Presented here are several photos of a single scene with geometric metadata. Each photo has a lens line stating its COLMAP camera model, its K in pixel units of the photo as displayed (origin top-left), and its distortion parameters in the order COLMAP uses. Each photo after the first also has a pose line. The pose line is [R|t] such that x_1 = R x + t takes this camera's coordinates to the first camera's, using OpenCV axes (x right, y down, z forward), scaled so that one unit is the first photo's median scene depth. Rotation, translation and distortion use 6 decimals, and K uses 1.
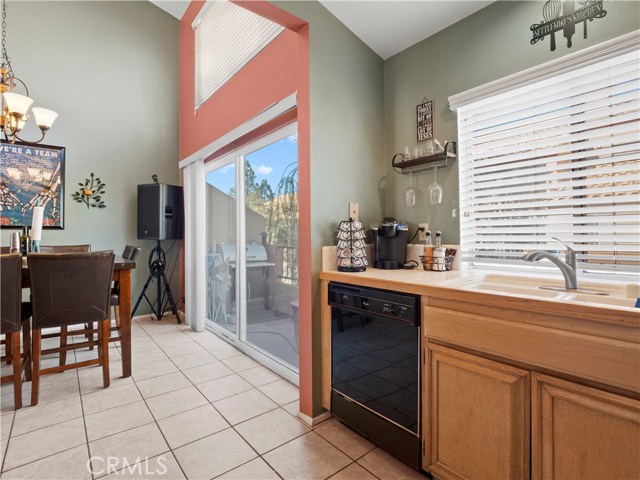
lens RADIAL K [[313.2, 0, 319.1], [0, 313.2, 236.3], [0, 0, 1]] dist [-0.014523, -0.000578]
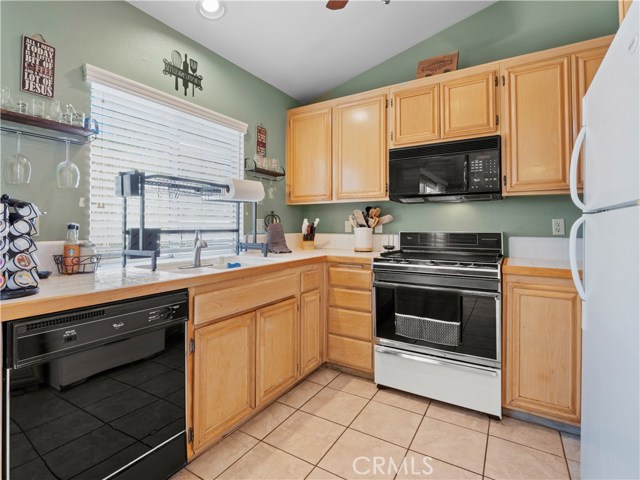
lens RADIAL K [[318.3, 0, 317.4], [0, 318.3, 222.9], [0, 0, 1]] dist [-0.016158, -0.000678]
pose [[-0.311475, 0.019247, 0.950059, -0.316803], [0.005963, 0.999815, -0.018301, 0.000570], [-0.950236, -0.000035, -0.311532, 0.373475]]
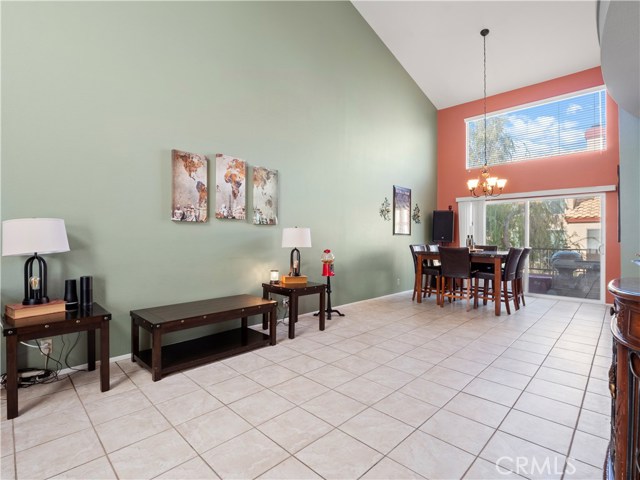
lens RADIAL K [[313.2, 0, 319.1], [0, 313.2, 236.3], [0, 0, 1]] dist [-0.014523, -0.000578]
pose [[0.995368, 0.015578, 0.094872, -1.651301], [-0.014161, 0.999778, -0.015591, 0.021184], [-0.095094, 0.014175, 0.995367, -0.821719]]
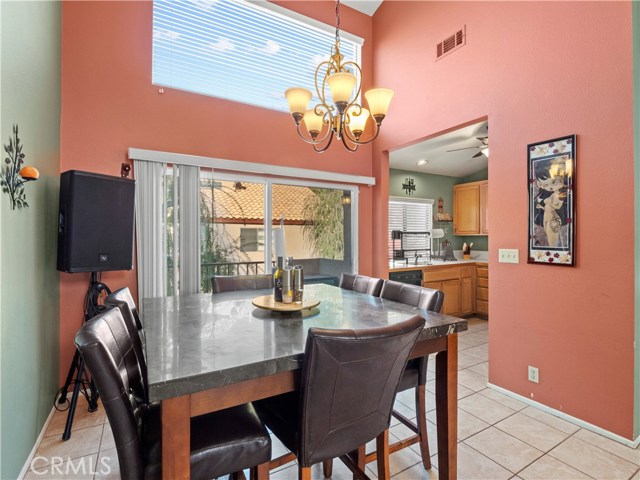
lens RADIAL K [[313.2, 0, 319.1], [0, 313.2, 236.3], [0, 0, 1]] dist [-0.014523, -0.000578]
pose [[0.179034, 0.009536, 0.983797, -1.210977], [0.009209, 0.999893, -0.011368, -0.049950], [-0.983800, 0.011095, 0.178927, 0.587789]]
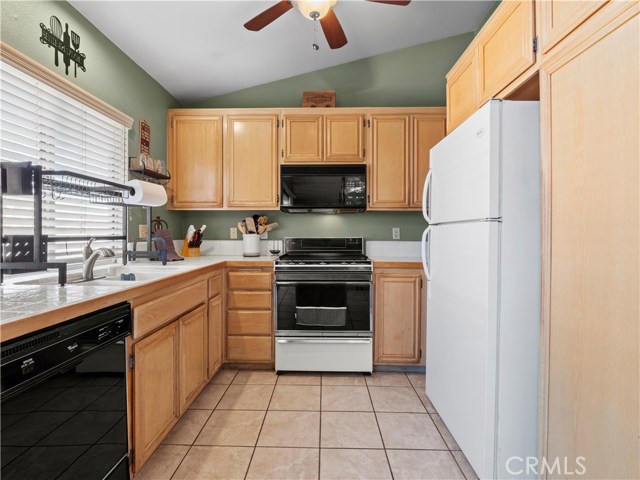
lens RADIAL K [[313.2, 0, 319.1], [0, 313.2, 236.3], [0, 0, 1]] dist [-0.014523, -0.000578]
pose [[-0.751241, 0.001173, 0.660027, -0.287979], [0.007778, 0.999945, 0.007075, -0.000350], [-0.659983, 0.010449, -0.751208, 0.533651]]
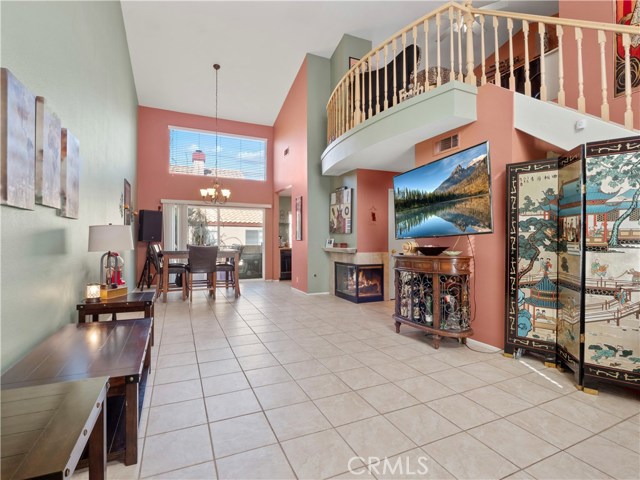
lens RADIAL K [[313.2, 0, 319.1], [0, 313.2, 236.3], [0, 0, 1]] dist [-0.014523, -0.000578]
pose [[0.270981, 0.019933, 0.962378, -2.320219], [0.005183, 0.999741, -0.022166, 0.028626], [-0.962571, 0.010995, 0.270807, -0.453987]]
